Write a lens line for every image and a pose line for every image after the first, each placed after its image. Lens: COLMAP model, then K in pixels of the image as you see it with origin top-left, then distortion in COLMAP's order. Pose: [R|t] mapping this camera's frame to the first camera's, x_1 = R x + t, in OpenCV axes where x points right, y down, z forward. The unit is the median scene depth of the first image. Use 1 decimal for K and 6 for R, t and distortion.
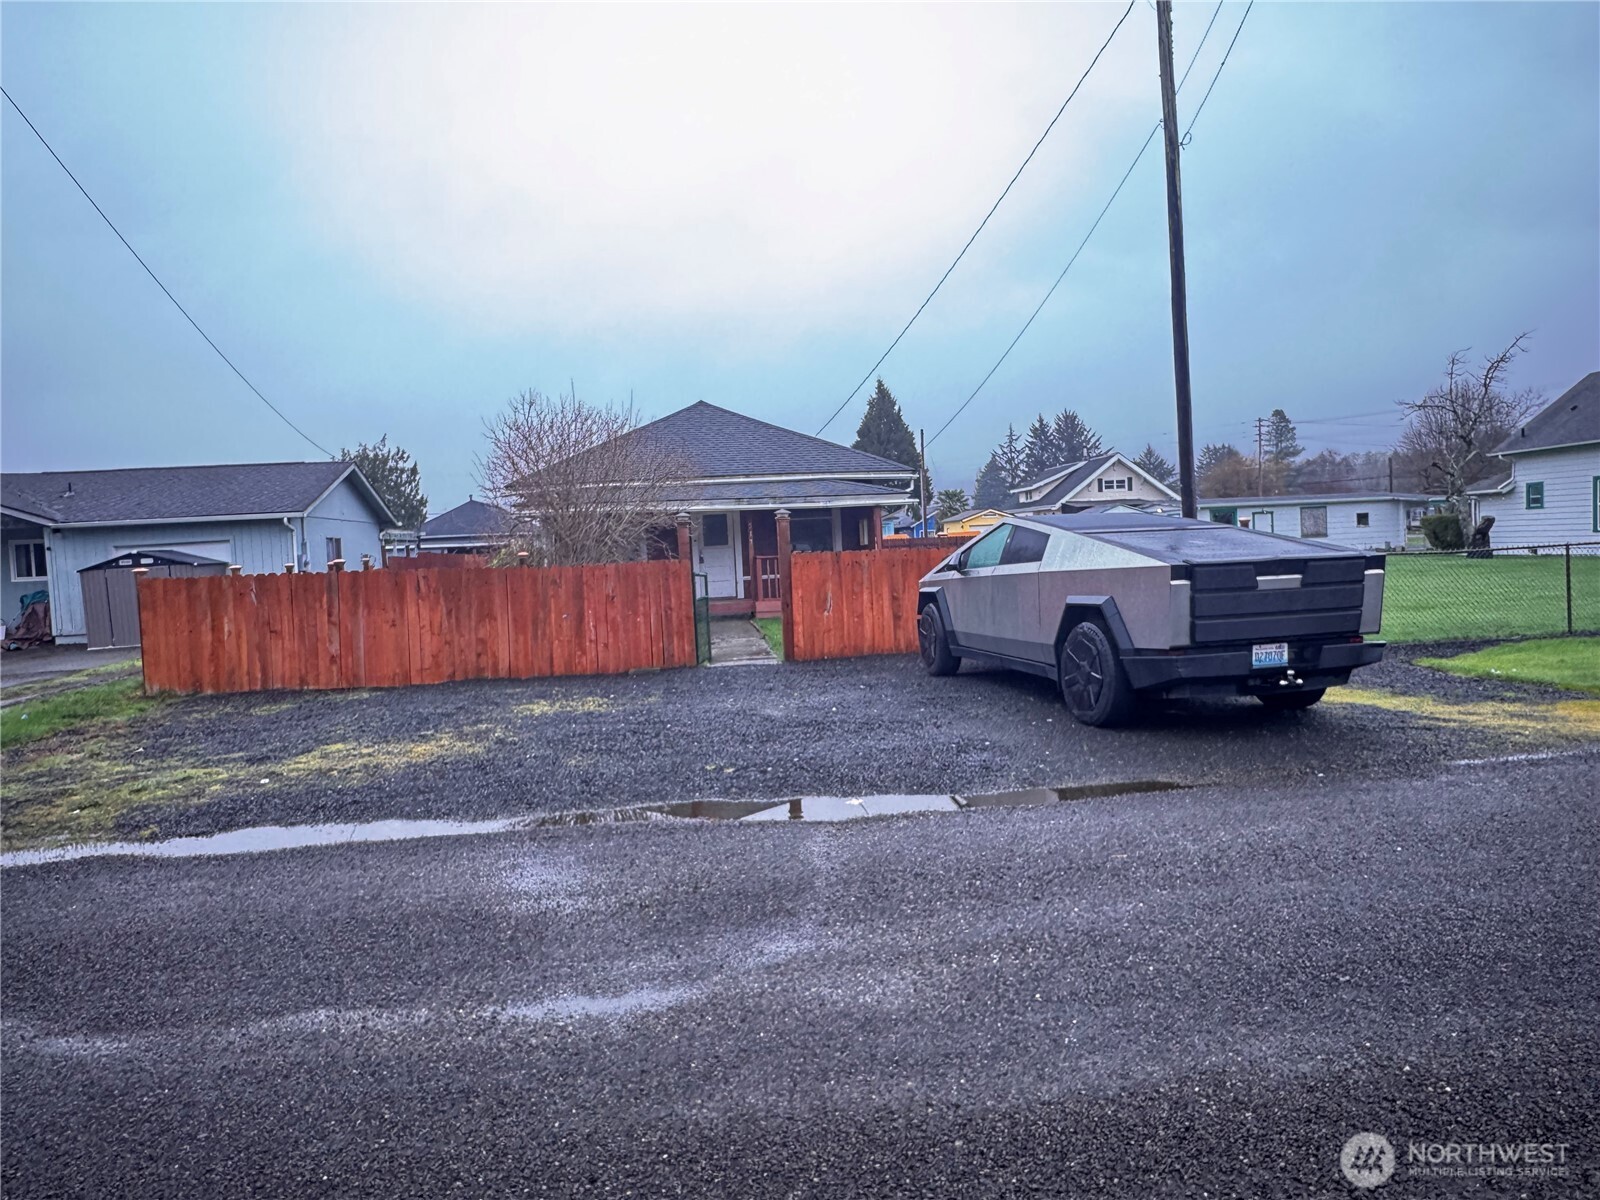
lens RADIAL K [[1066.5, 0, 800.0], [0, 1066.5, 600.0], [0, 0, 1]] dist [0.001139, 0.000232]
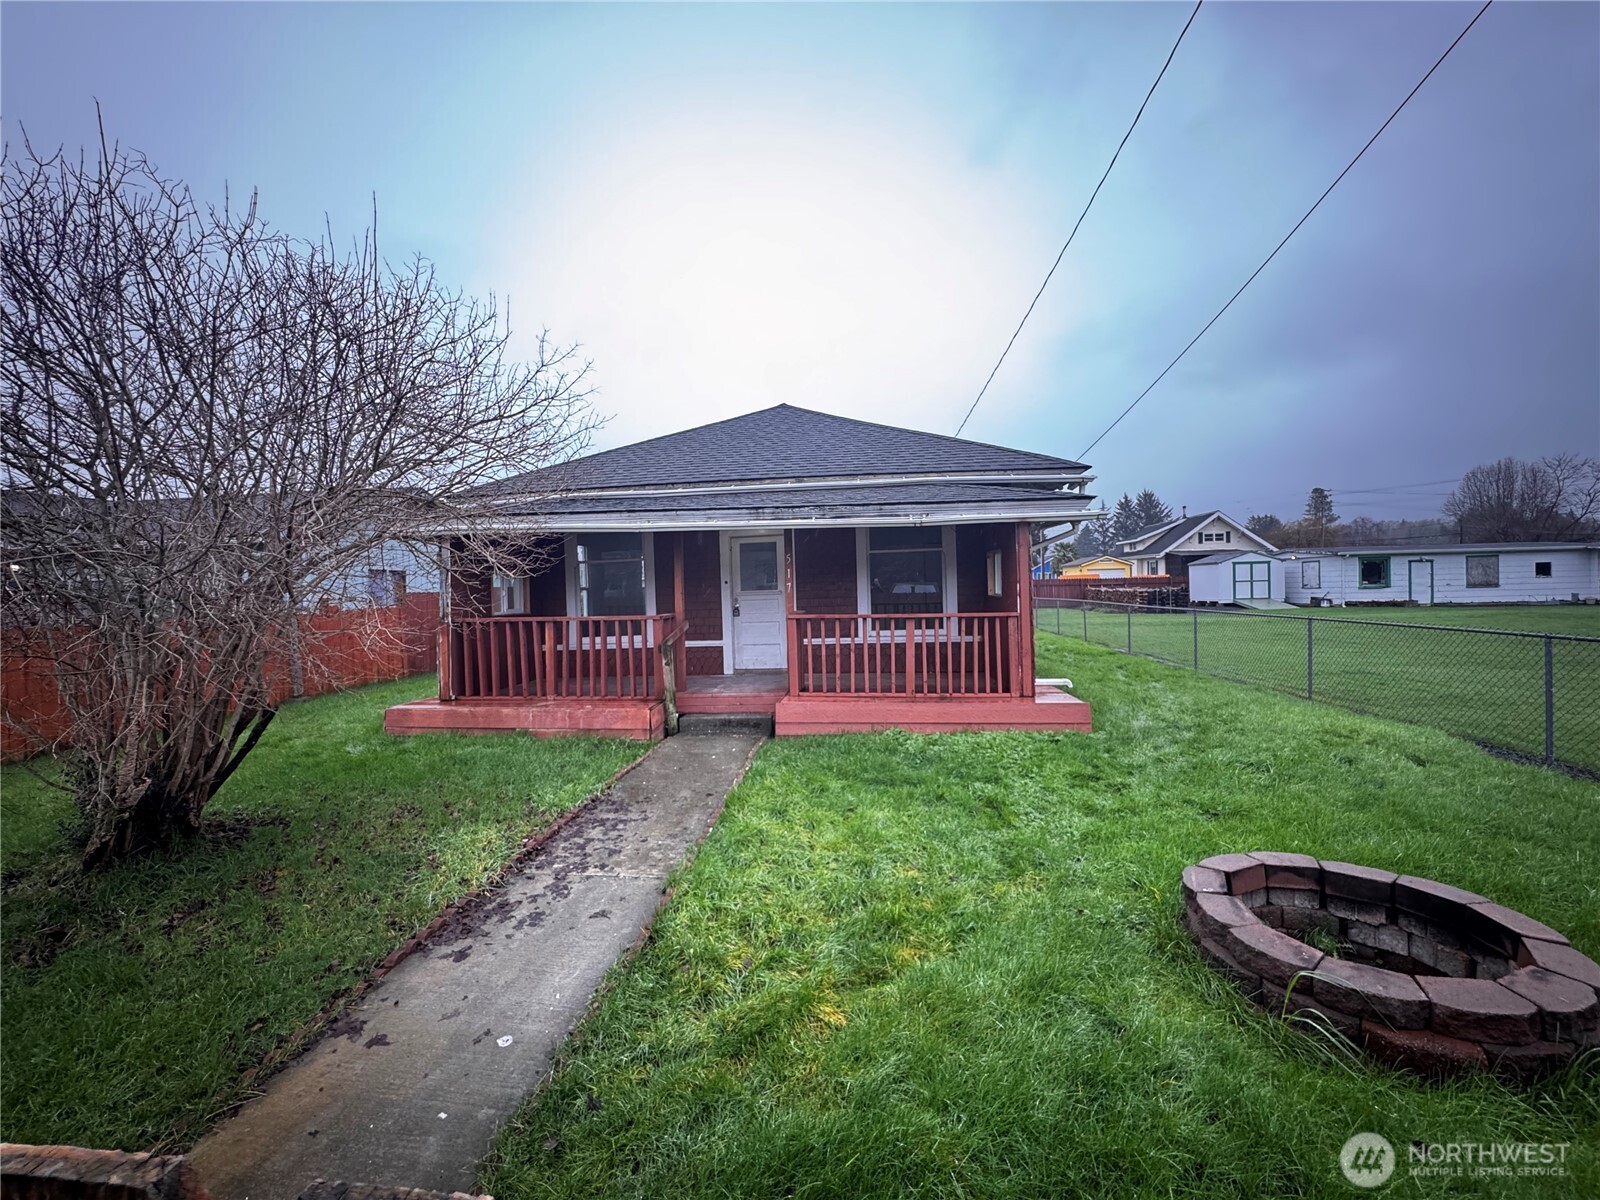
lens RADIAL K [[640.7, 0, 801.2], [0, 640.7, 597.6], [0, 0, 1]] dist [-0.003303, -0.000100]
pose [[0.972714, 0.026150, -0.230530, 0.017854], [-0.031396, 0.999324, -0.019118, -0.019017], [0.229874, 0.025835, 0.972877, 0.298450]]
